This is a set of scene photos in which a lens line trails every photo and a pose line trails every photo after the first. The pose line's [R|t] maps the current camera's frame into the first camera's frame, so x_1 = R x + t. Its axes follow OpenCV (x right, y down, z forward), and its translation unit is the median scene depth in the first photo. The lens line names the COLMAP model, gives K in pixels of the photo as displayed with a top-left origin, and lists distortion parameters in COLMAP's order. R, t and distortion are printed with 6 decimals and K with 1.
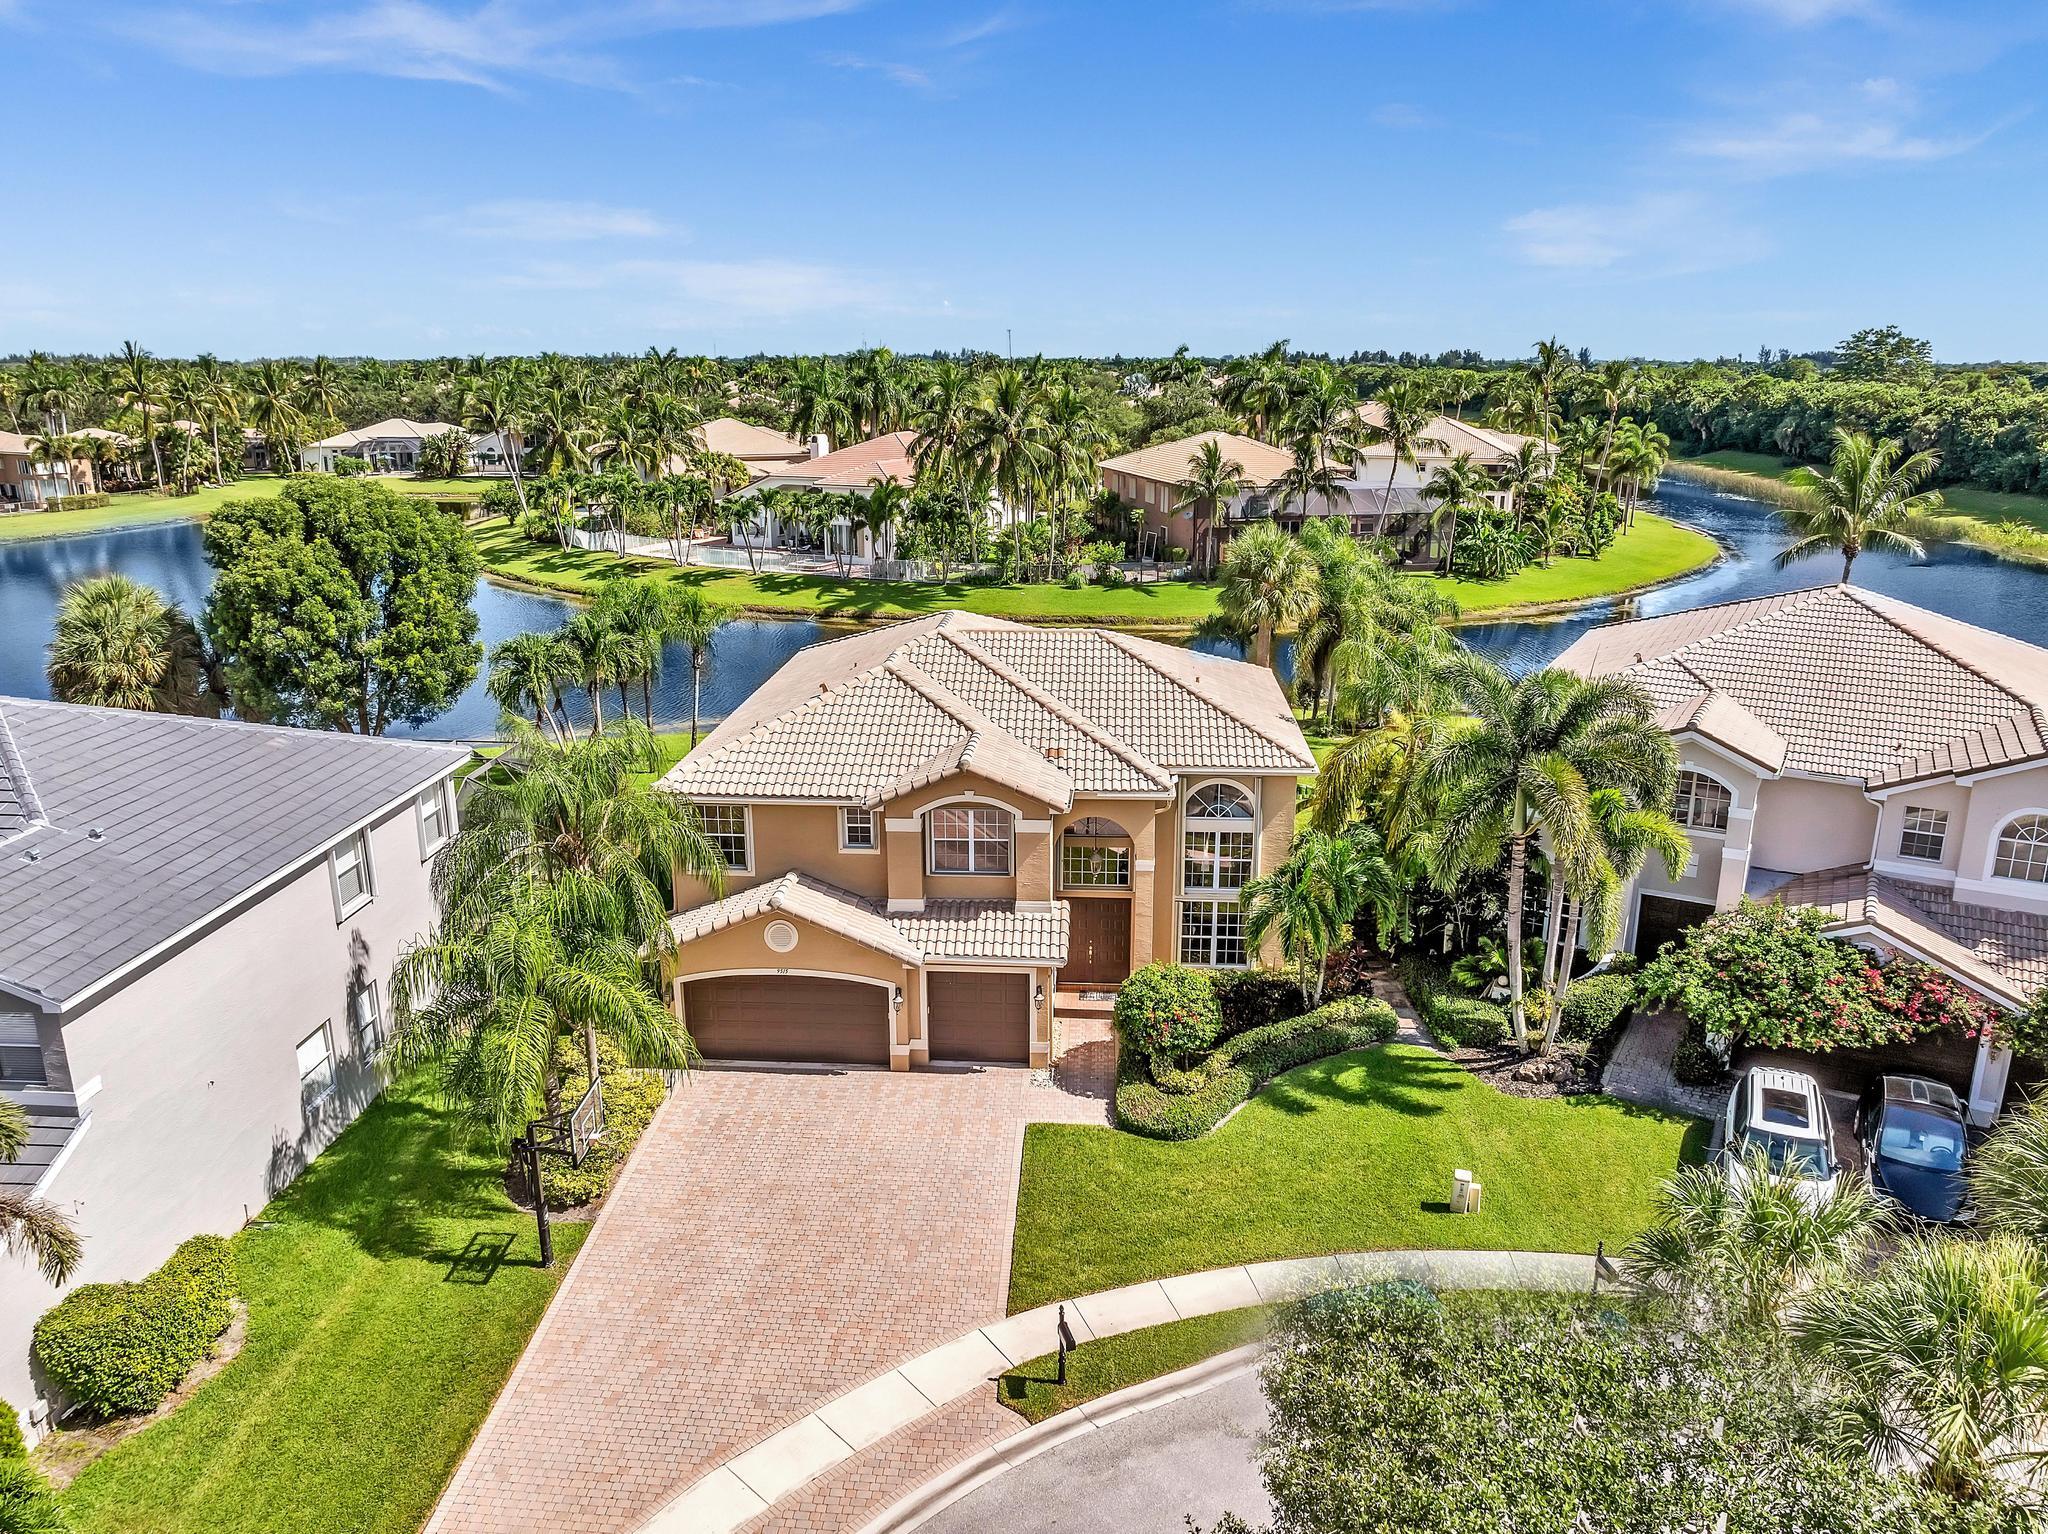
lens RADIAL K [[1451.5, 0, 1035.9], [0, 1451.5, 752.4], [0, 0, 1]] dist [-0.038957, 0.001609]
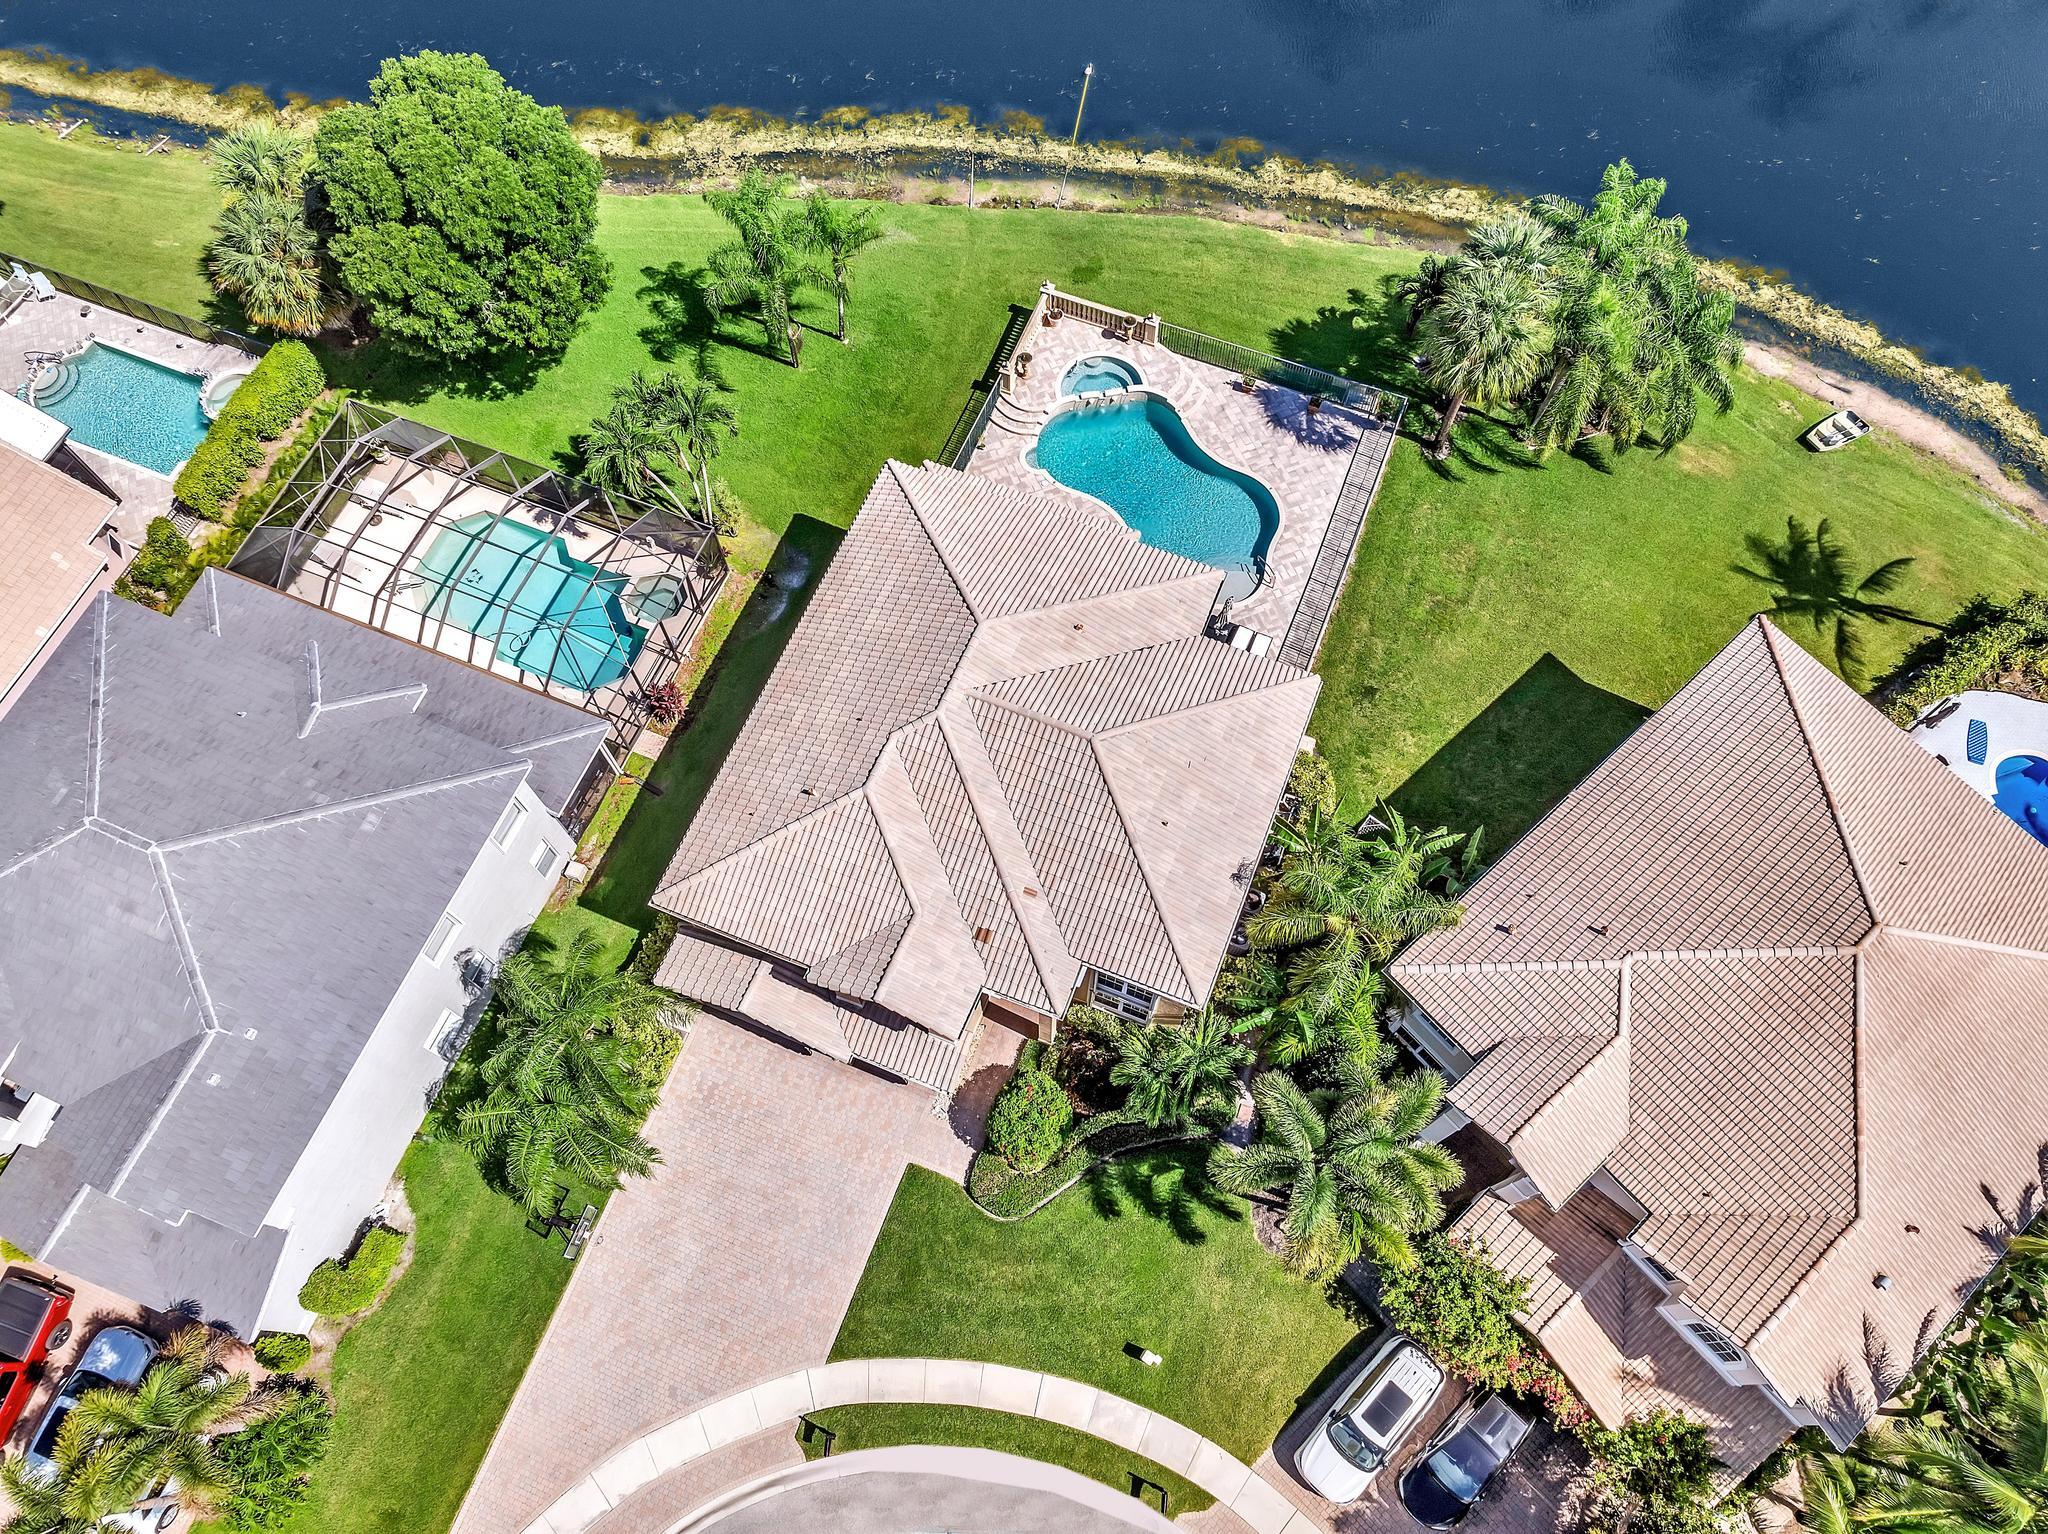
lens RADIAL K [[1436.2, 0, 1035.8], [0, 1436.2, 758.6], [0, 0, 1]] dist [-0.044412, 0.016078]
pose [[0.947491, 0.292754, -0.128667, 0.165889], [-0.087282, 0.623835, 0.776667, -1.030099], [0.307640, -0.724655, 0.616630, 0.433237]]
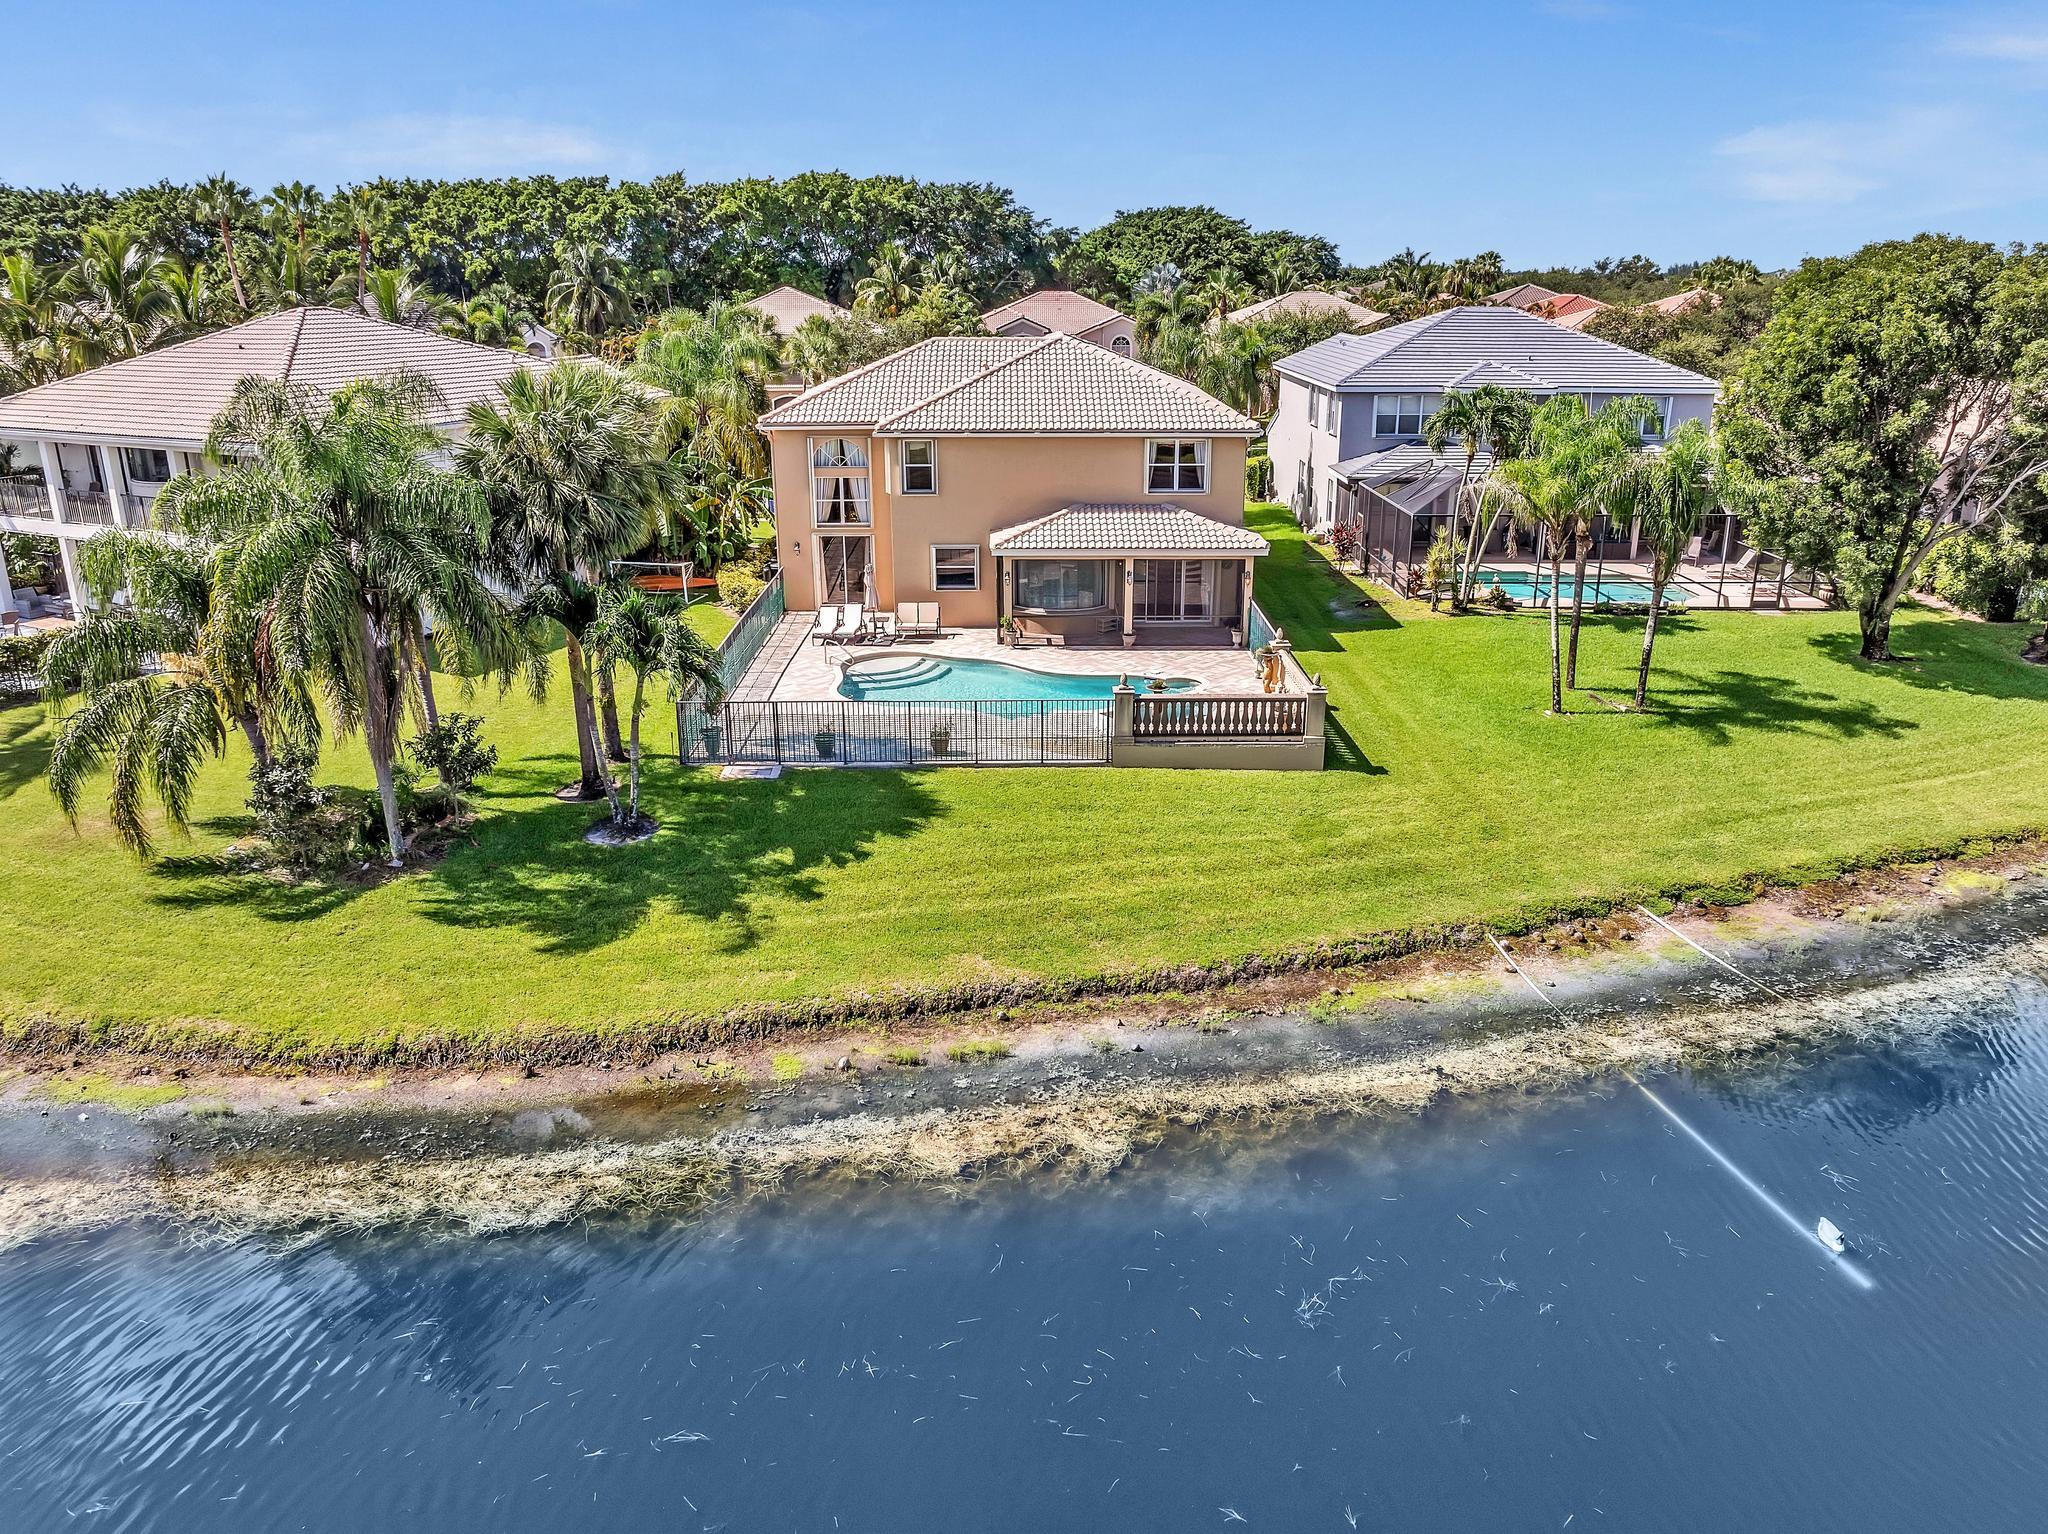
lens RADIAL K [[1436.2, 0, 1035.8], [0, 1436.2, 758.6], [0, 0, 1]] dist [-0.044412, 0.016078]
pose [[-0.997471, 0.025341, -0.066410, 0.058121], [-0.016181, 0.828808, 0.559299, -0.577990], [0.069215, 0.558959, -0.826302, 2.706775]]
